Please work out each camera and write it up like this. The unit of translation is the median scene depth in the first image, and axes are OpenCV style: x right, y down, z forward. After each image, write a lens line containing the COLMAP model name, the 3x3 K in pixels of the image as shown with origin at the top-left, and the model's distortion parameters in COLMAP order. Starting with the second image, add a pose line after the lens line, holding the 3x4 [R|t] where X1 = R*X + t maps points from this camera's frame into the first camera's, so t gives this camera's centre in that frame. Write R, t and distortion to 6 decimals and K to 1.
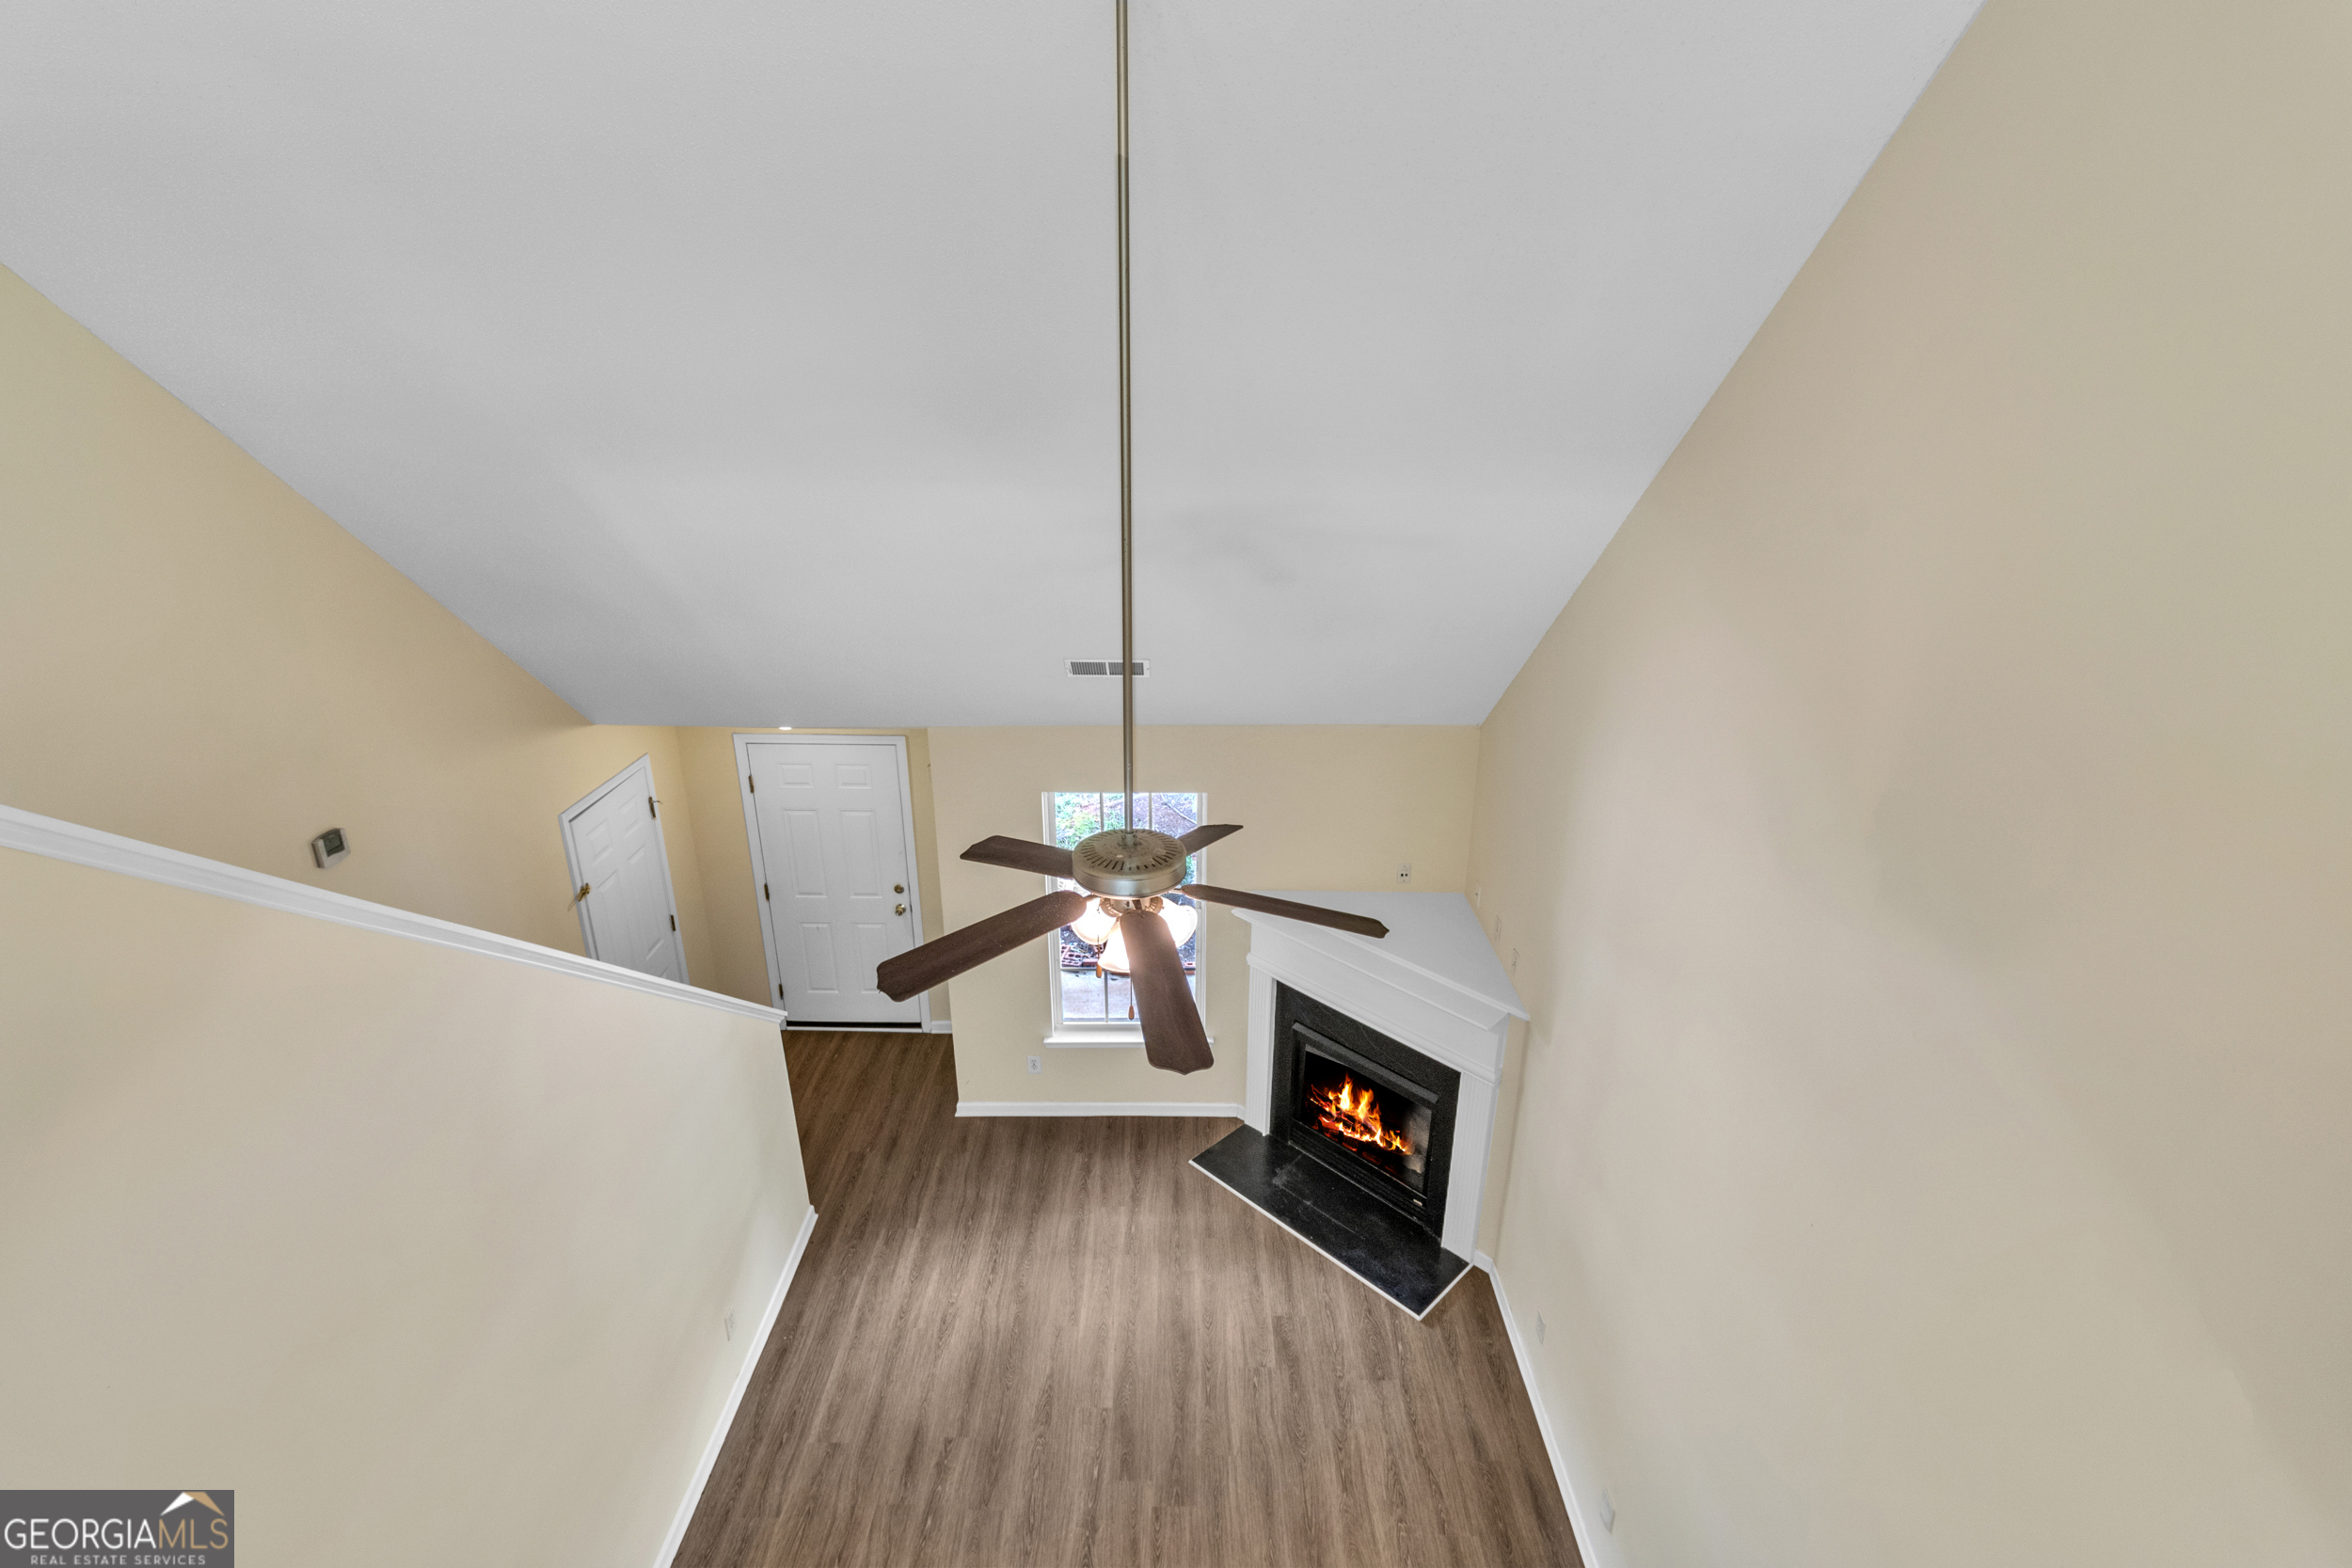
lens RADIAL K [[1084.6, 0, 1190.2], [0, 1084.6, 790.7], [0, 0, 1]] dist [-0.002958, -0.000263]
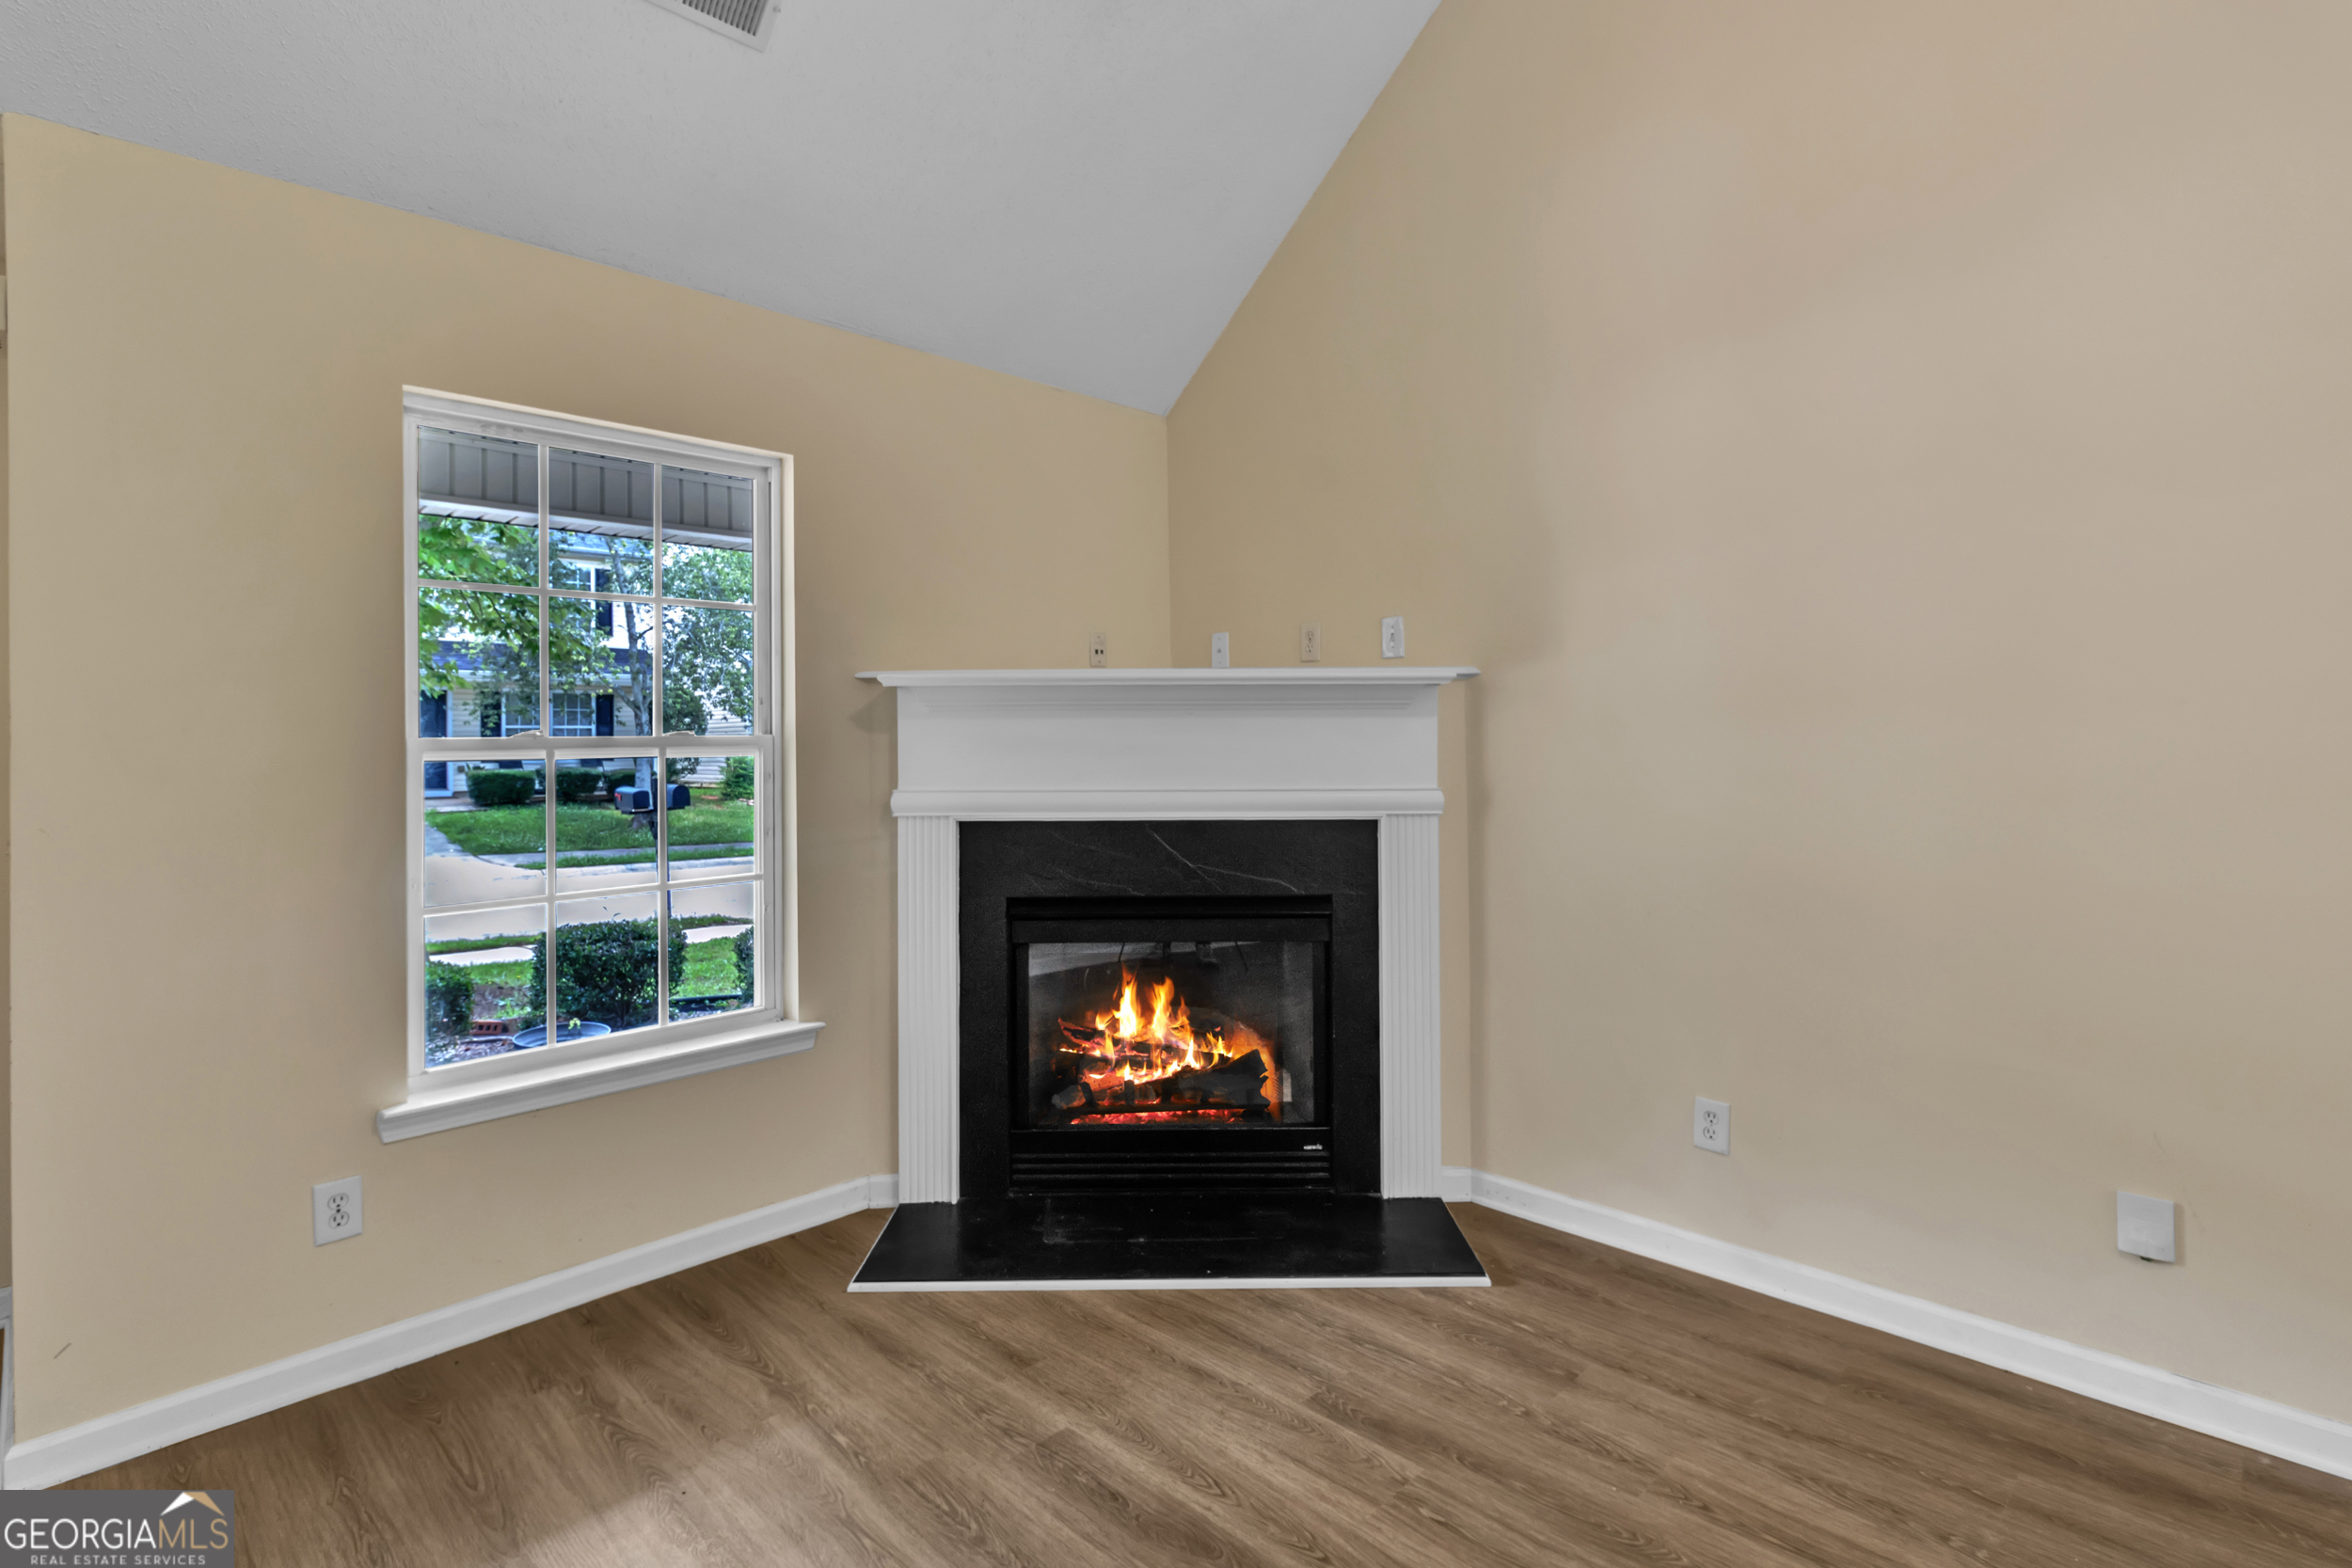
lens RADIAL K [[1128.2, 0, 1182.2], [0, 1128.2, 733.9], [0, 0, 1]] dist [0.002655, 0.001043]
pose [[0.705672, -0.014005, 0.708400, -0.261174], [0.273647, 0.927616, -0.254254, 0.348050], [-0.653563, 0.373272, 0.658425, 0.656625]]
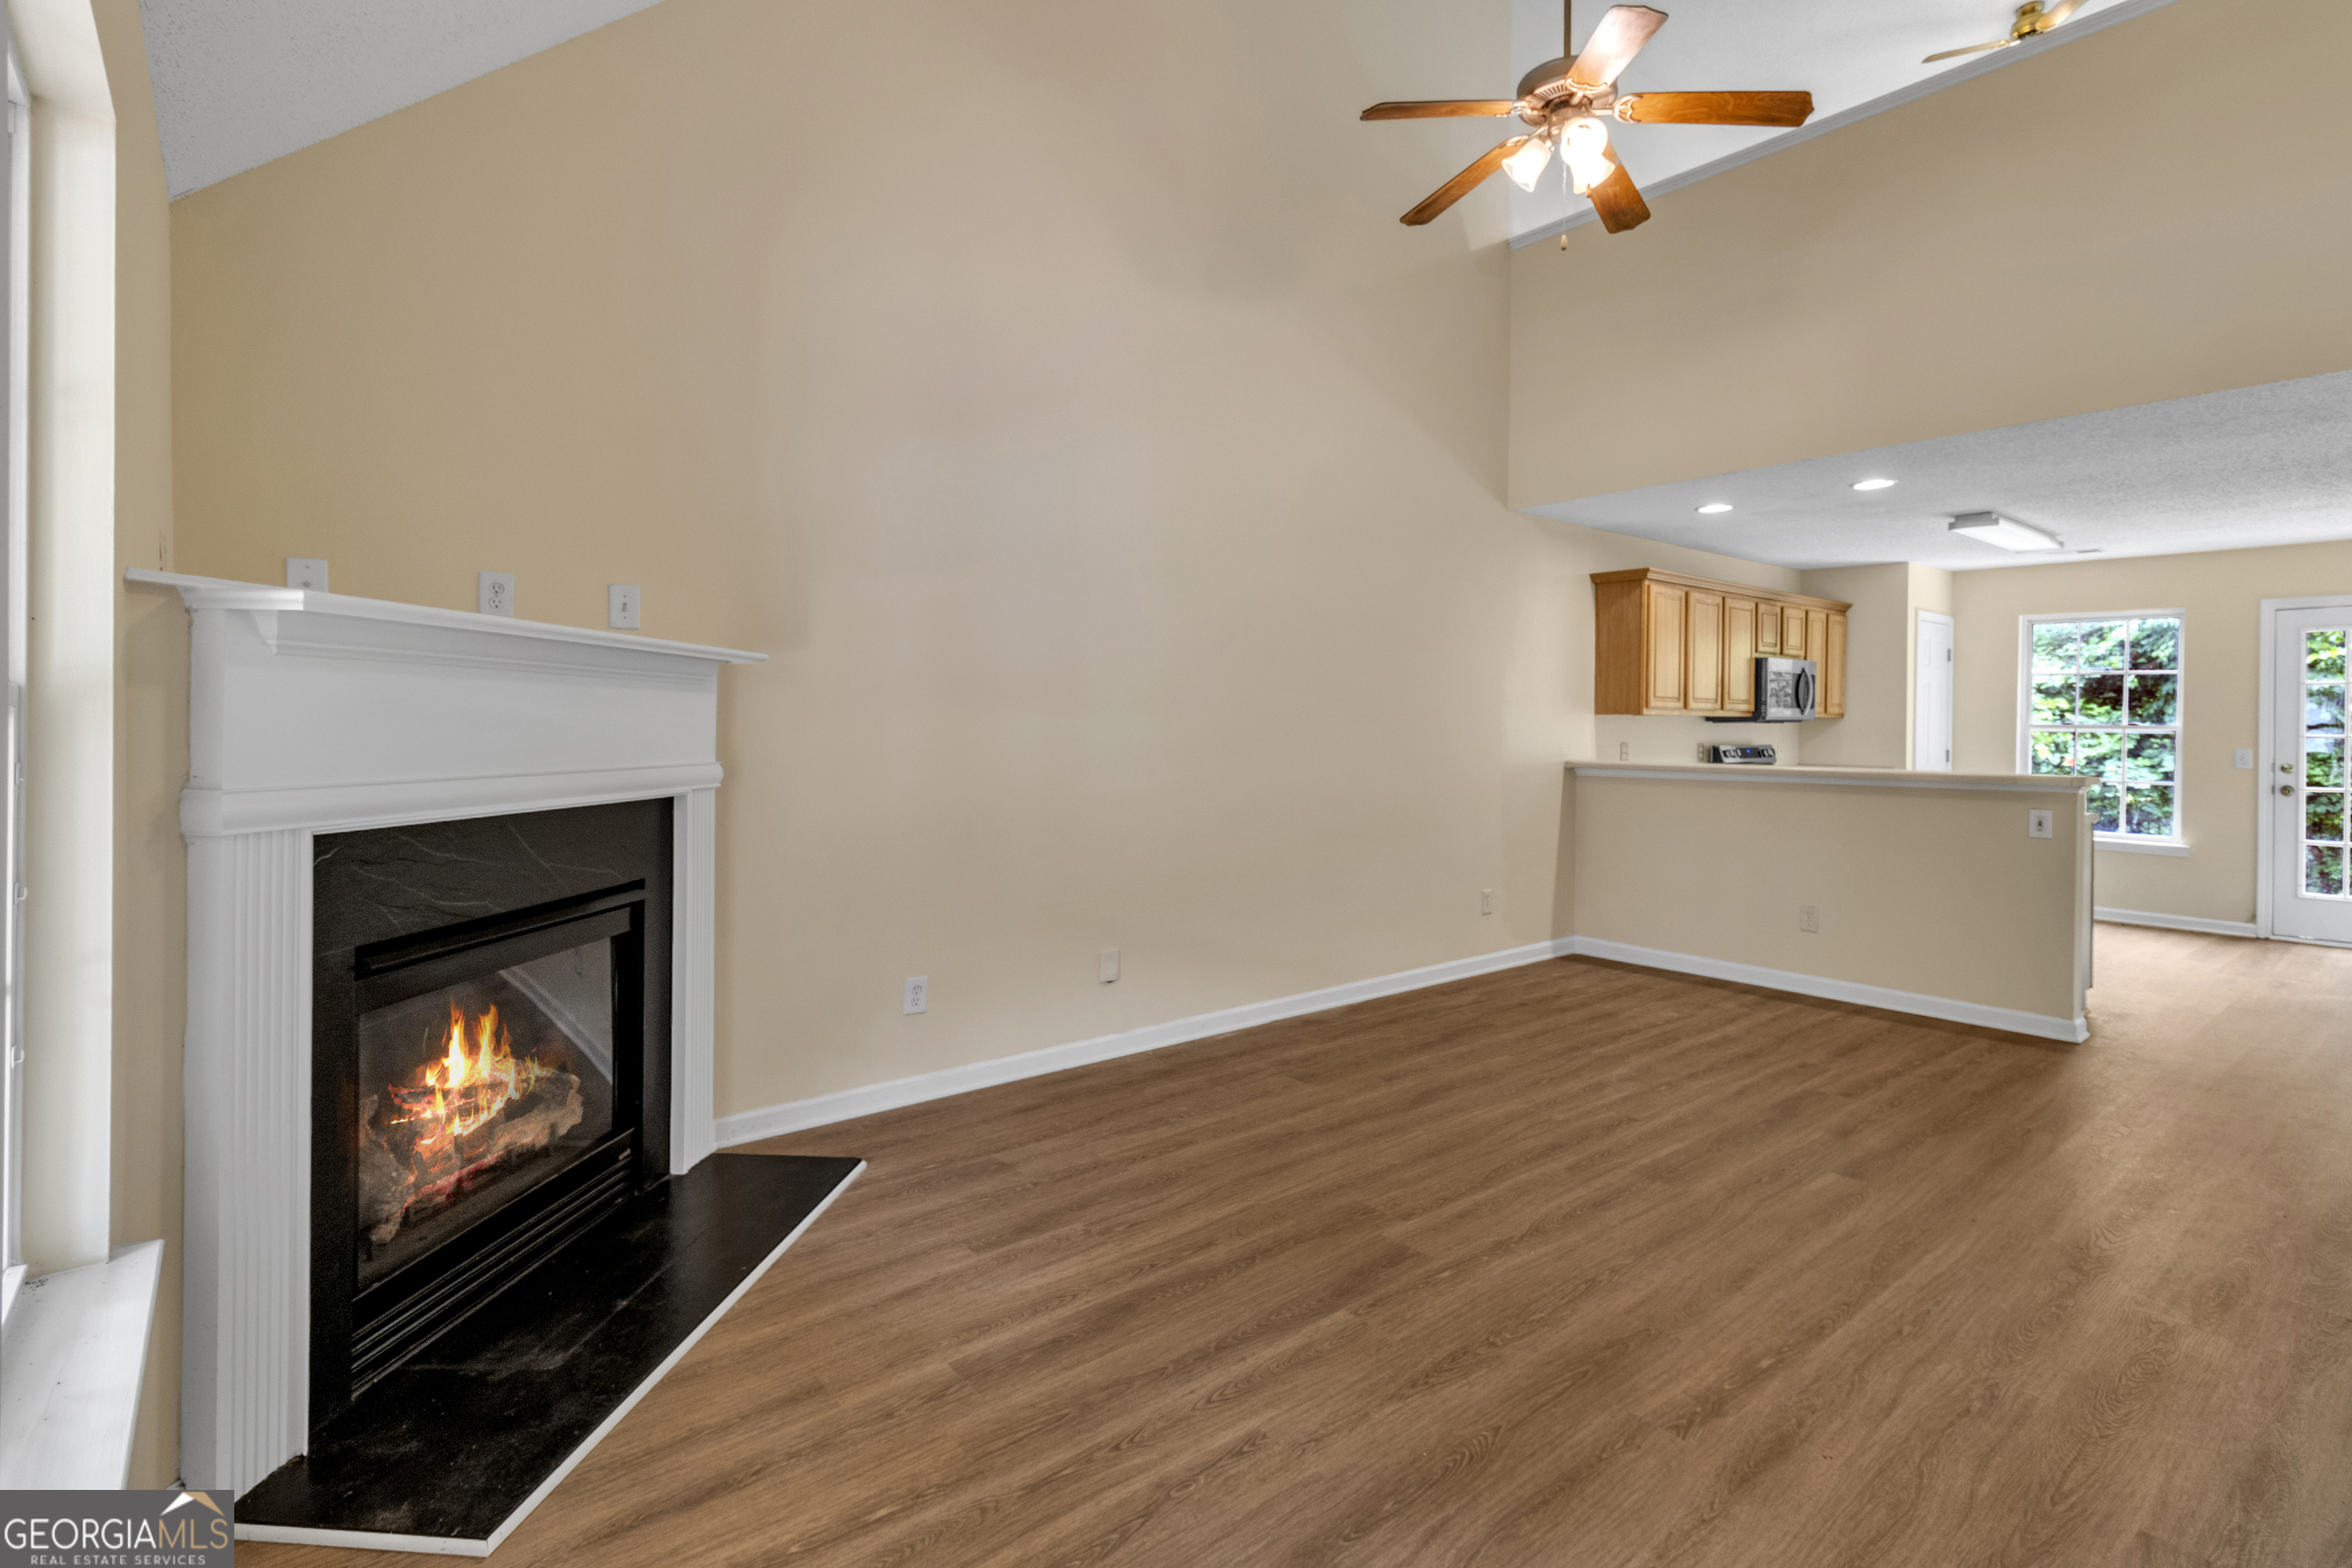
lens RADIAL K [[1128.2, 0, 1182.2], [0, 1128.2, 733.9], [0, 0, 1]] dist [0.002655, 0.001043]
pose [[-0.631829, -0.023466, 0.774752, -0.393303], [0.269838, 0.930357, 0.248239, 0.153094], [-0.726622, 0.365902, -0.581495, 1.160553]]
